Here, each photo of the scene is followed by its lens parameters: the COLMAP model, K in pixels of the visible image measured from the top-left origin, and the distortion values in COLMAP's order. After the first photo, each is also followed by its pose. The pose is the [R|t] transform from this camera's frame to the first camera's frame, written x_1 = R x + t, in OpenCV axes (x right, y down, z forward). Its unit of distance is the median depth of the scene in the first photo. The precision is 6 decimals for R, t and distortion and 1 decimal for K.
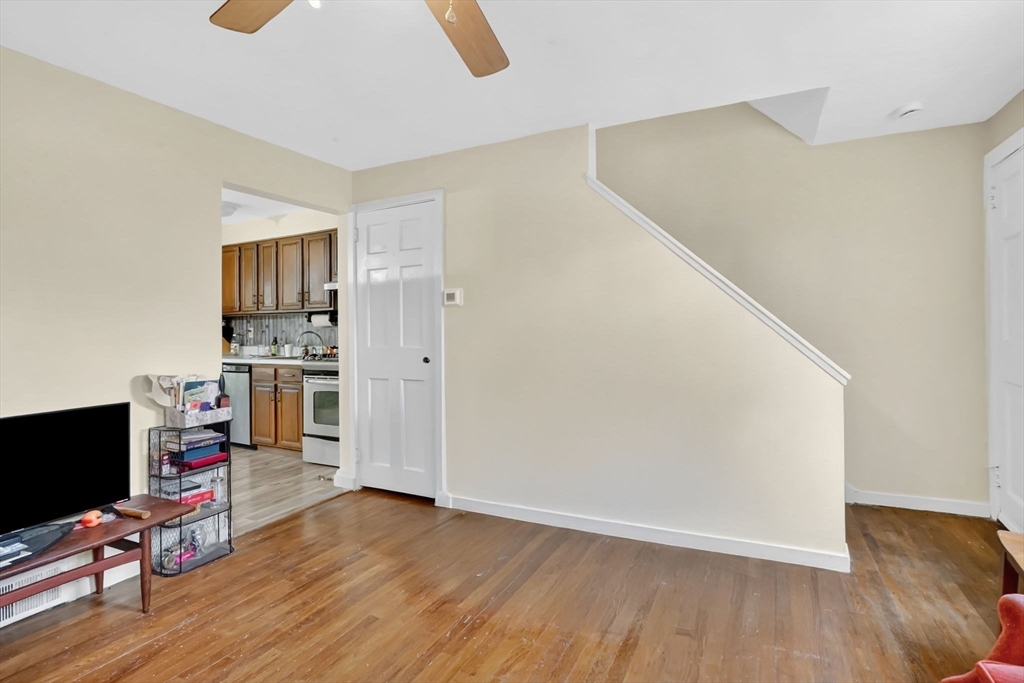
lens RADIAL K [[491.8, 0, 526.3], [0, 491.8, 319.9], [0, 0, 1]] dist [-0.021135, 0.007573]
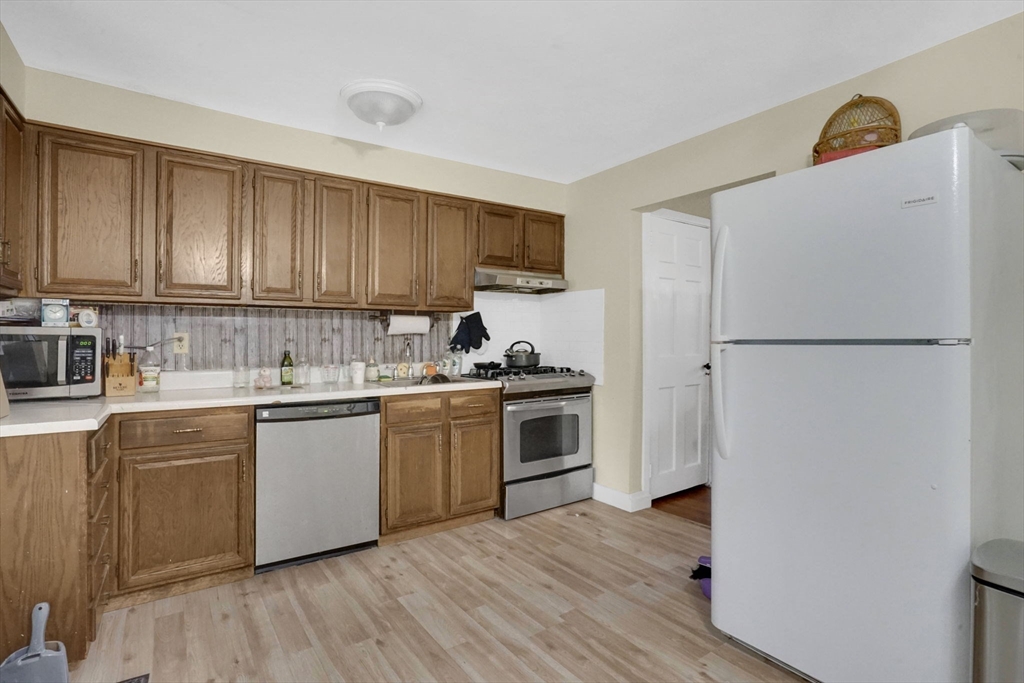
lens RADIAL K [[491.8, 0, 512.9], [0, 491.8, 340.7], [0, 0, 1]] dist [-0.021135, 0.007573]
pose [[0.461243, 0.018110, 0.887089, -0.943870], [-0.013659, 0.999818, -0.013310, 0.029204], [-0.887169, -0.005978, 0.461407, 0.569910]]
